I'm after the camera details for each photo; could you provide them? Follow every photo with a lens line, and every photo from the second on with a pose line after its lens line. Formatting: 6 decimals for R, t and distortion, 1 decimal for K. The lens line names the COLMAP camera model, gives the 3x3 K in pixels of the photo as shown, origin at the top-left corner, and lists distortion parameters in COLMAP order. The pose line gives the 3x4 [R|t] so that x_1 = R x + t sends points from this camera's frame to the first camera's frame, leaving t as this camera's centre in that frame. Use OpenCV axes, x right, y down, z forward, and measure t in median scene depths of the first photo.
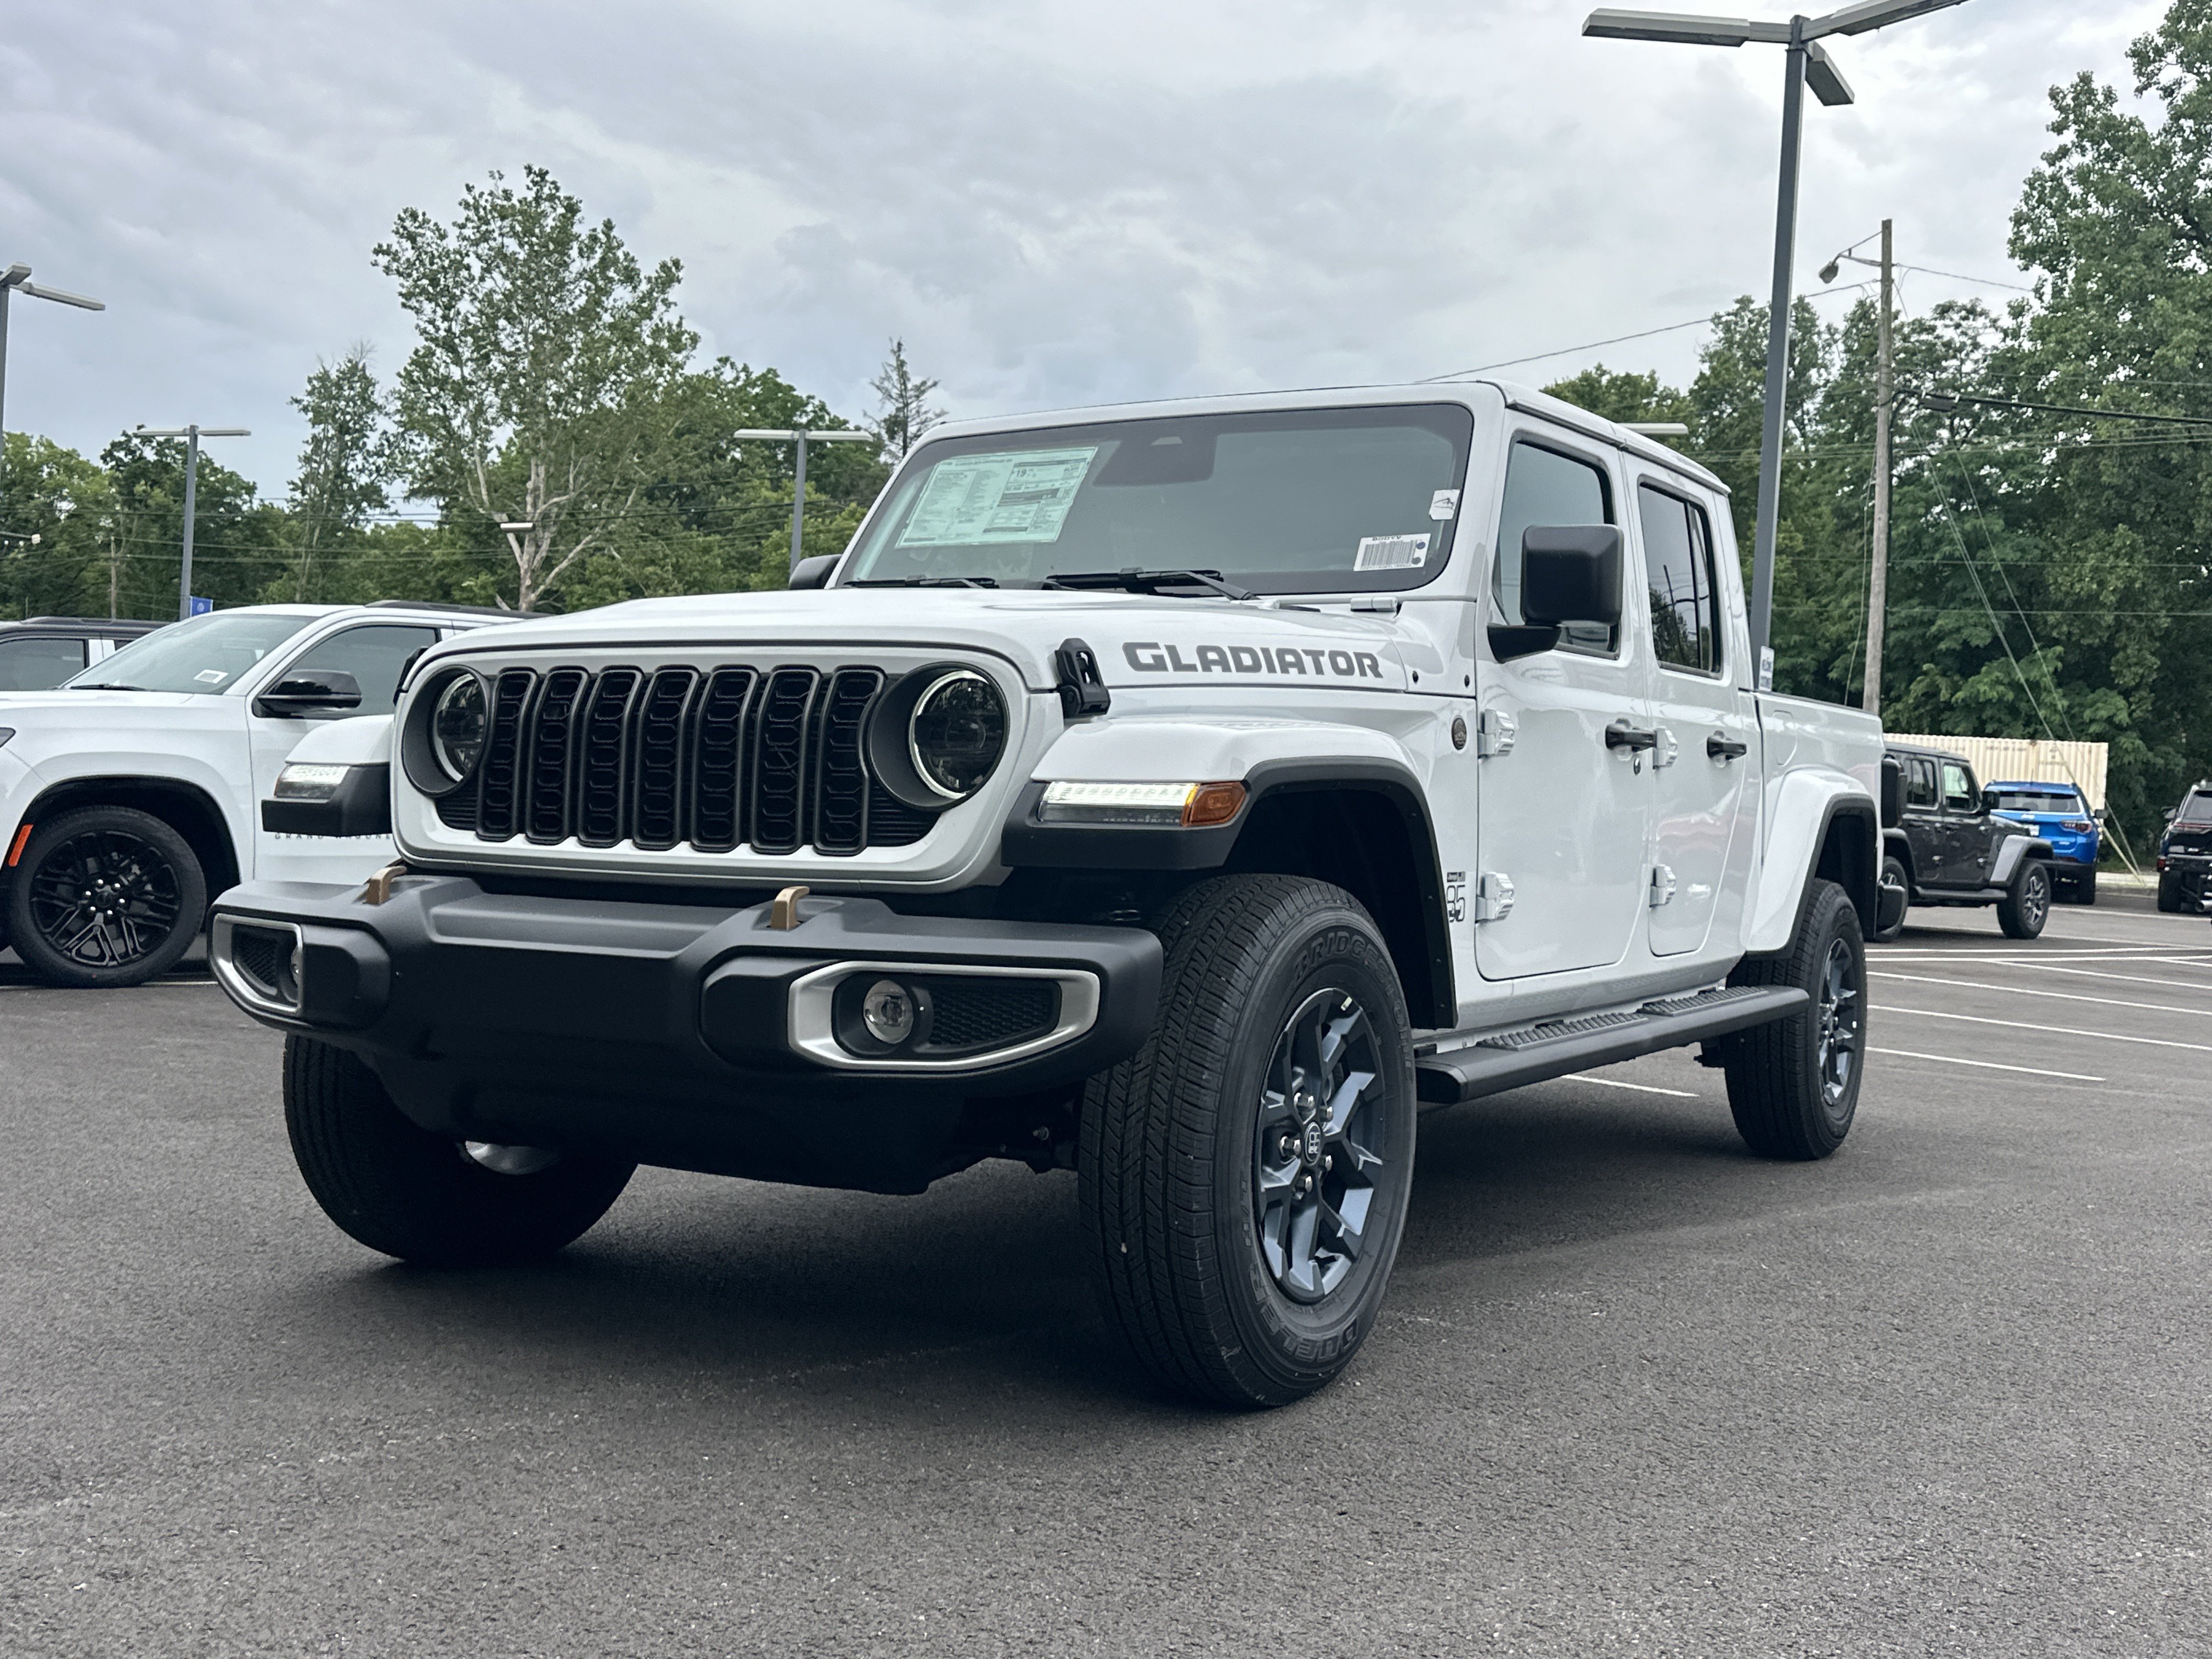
lens RADIAL K [[2262.3, 0, 1142.3], [0, 2262.3, 830.6], [0, 0, 1]] dist [0.199378, -0.434693]
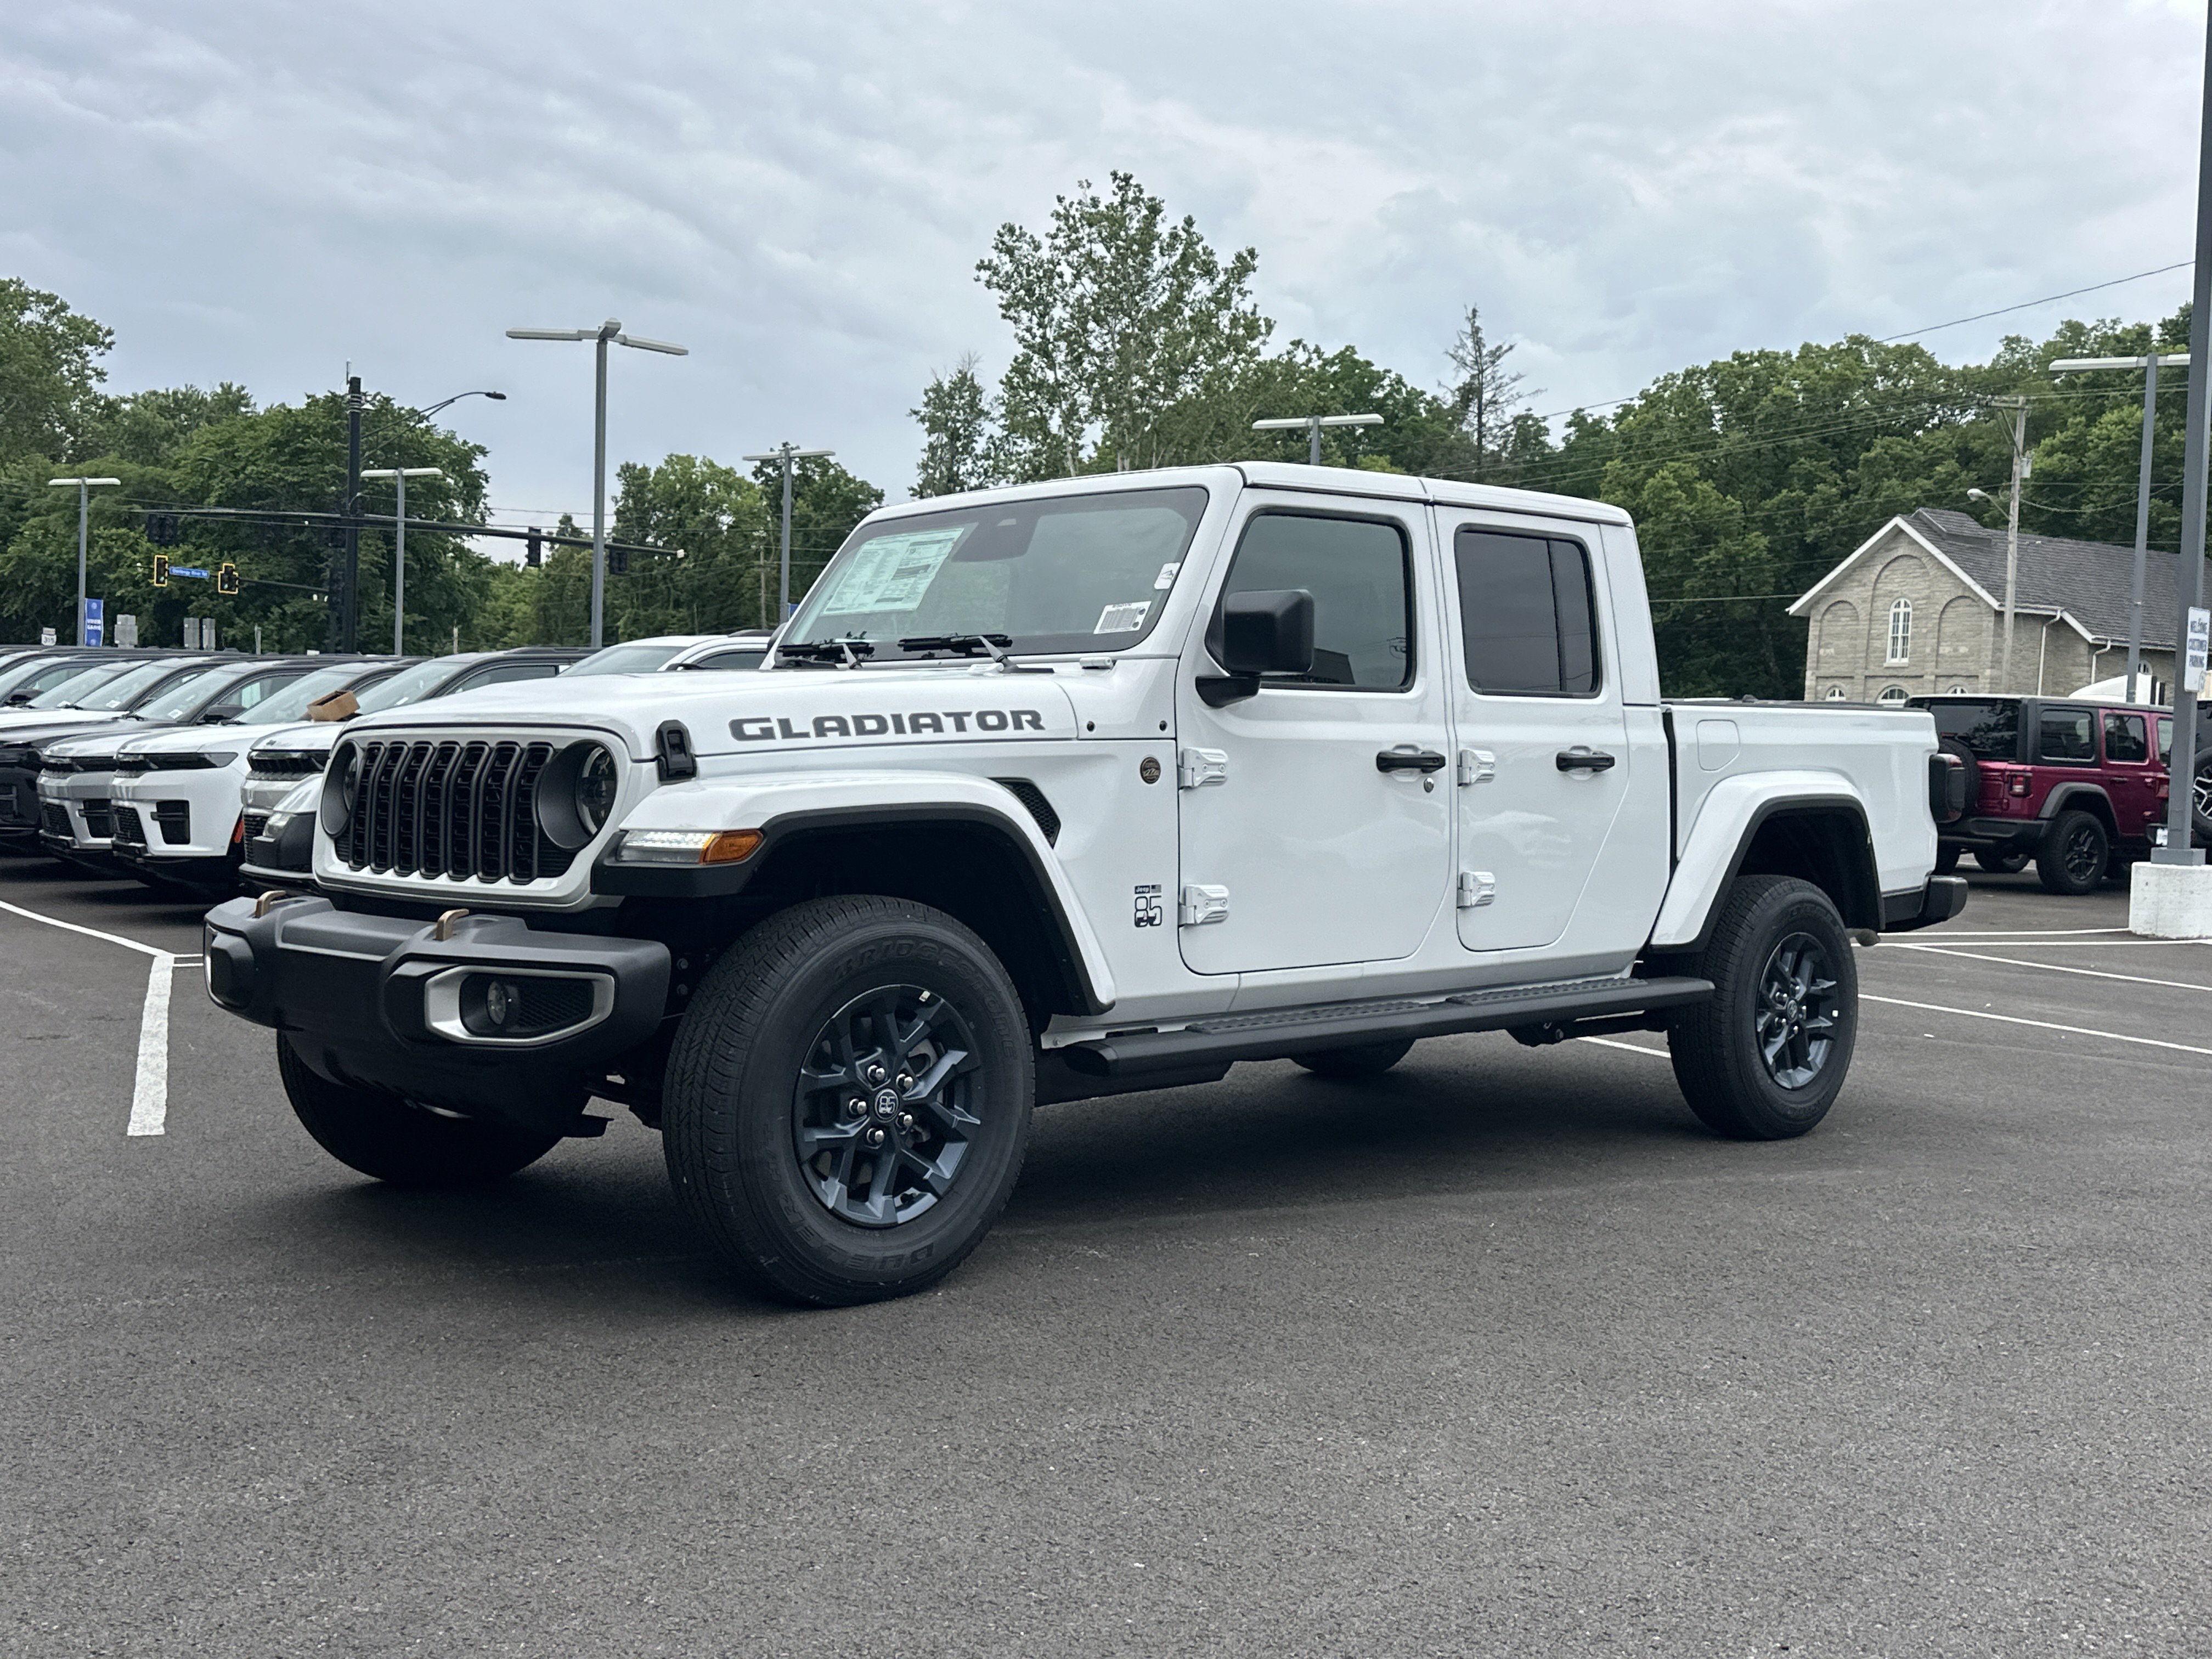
lens RADIAL K [[2268.9, 0, 1099.8], [0, 2268.9, 821.6], [0, 0, 1]] dist [0.204601, -0.456521]
pose [[0.959093, -0.010951, -0.282880, 0.050300], [0.013694, 0.999876, 0.007721, -0.002781], [0.282761, -0.011279, 0.959124, -0.017934]]
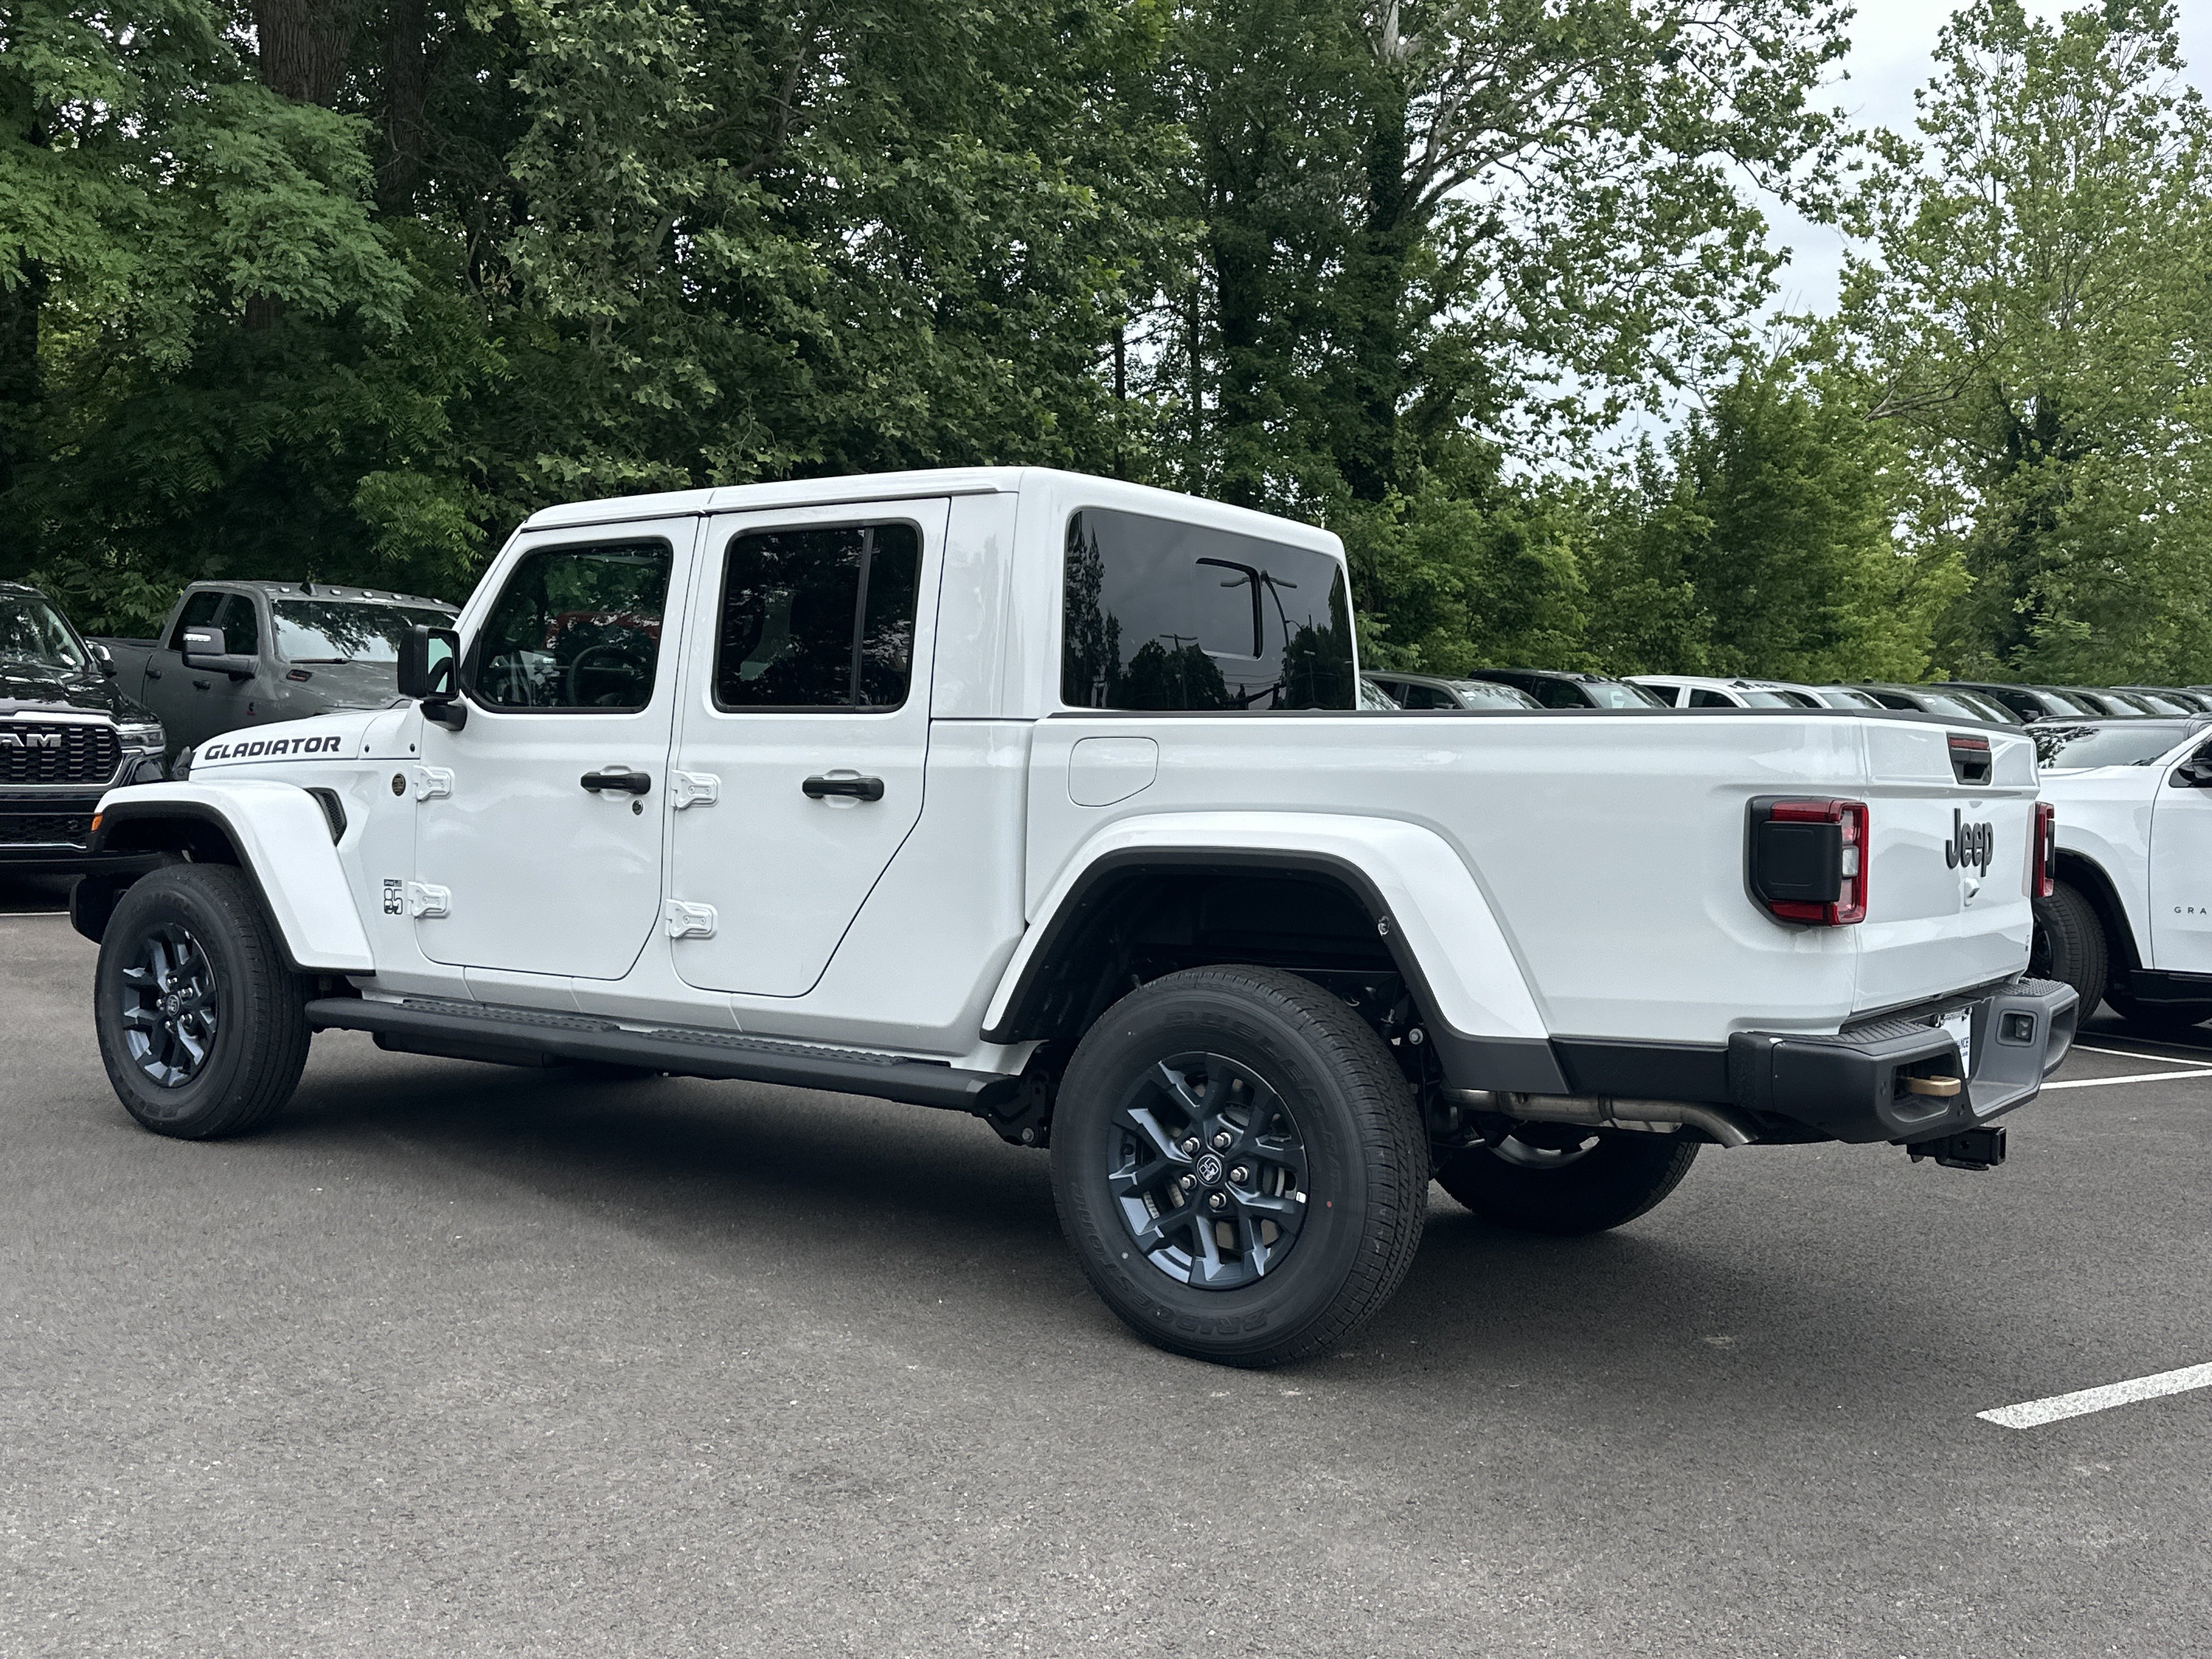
lens RADIAL K [[2160.7, 0, 1075.8], [0, 2160.7, 832.3], [0, 0, 1]] dist [0.129856, -0.208639]
pose [[-0.099794, -0.004669, -0.994997, 0.164517], [-0.039211, 0.999231, -0.000756, -0.003126], [0.994235, 0.038940, -0.099900, 0.174080]]
